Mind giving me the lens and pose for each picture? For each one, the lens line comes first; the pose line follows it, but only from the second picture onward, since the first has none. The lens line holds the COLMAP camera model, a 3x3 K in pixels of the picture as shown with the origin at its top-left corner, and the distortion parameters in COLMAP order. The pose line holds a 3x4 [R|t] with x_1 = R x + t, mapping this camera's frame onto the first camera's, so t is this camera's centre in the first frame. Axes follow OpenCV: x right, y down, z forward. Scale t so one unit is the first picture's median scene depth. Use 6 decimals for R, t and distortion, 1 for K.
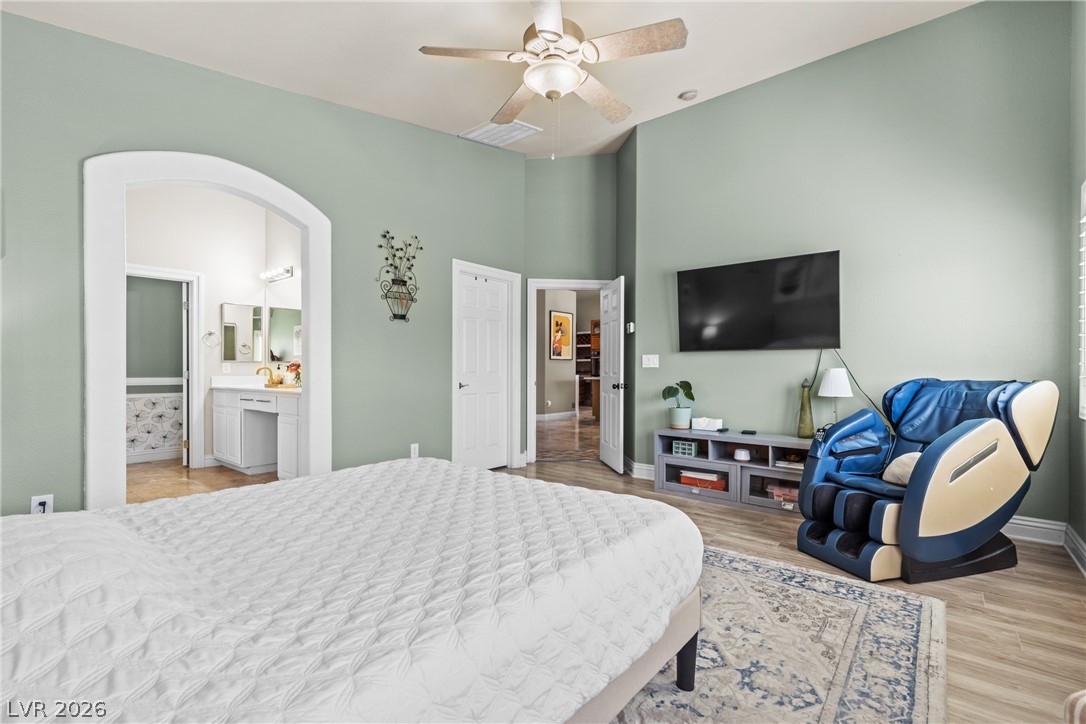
lens RADIAL K [[486.5, 0, 546.0], [0, 486.5, 368.7], [0, 0, 1]] dist [0.007206, 0.000330]
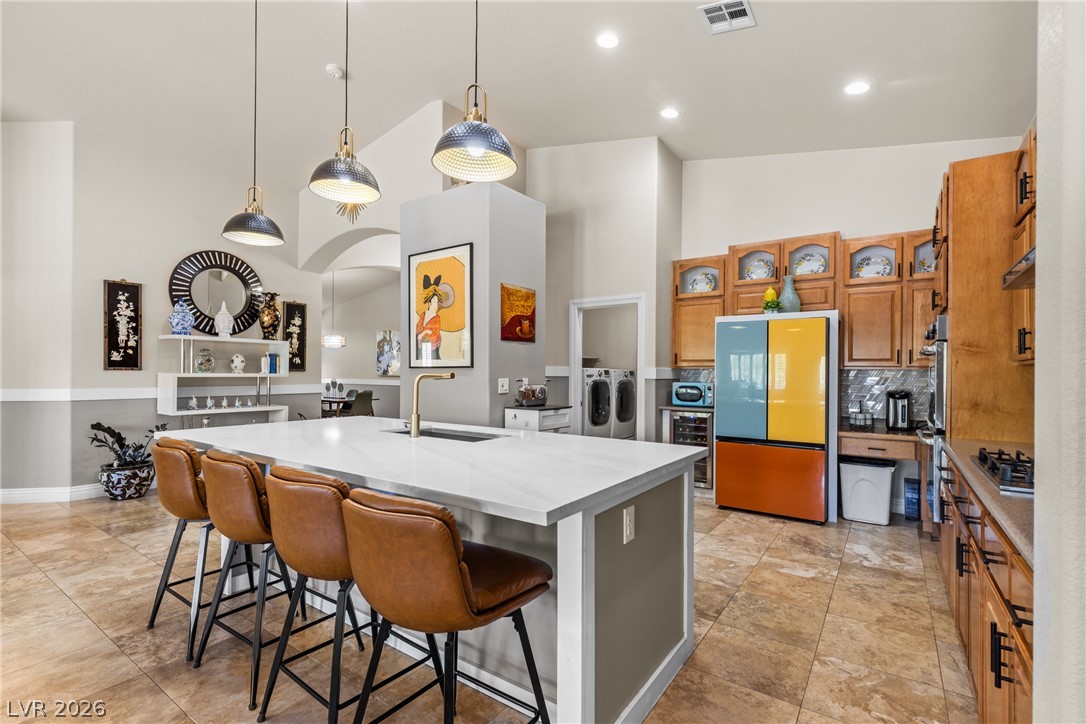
lens RADIAL K [[494.9, 0, 545.5], [0, 494.9, 369.1], [0, 0, 1]] dist [0.009730, -0.000051]
pose [[0.076885, -0.008316, -0.997005, 0.973898], [-0.008268, 0.999926, -0.008978, -0.032391], [0.997006, 0.008934, 0.076810, 2.306509]]
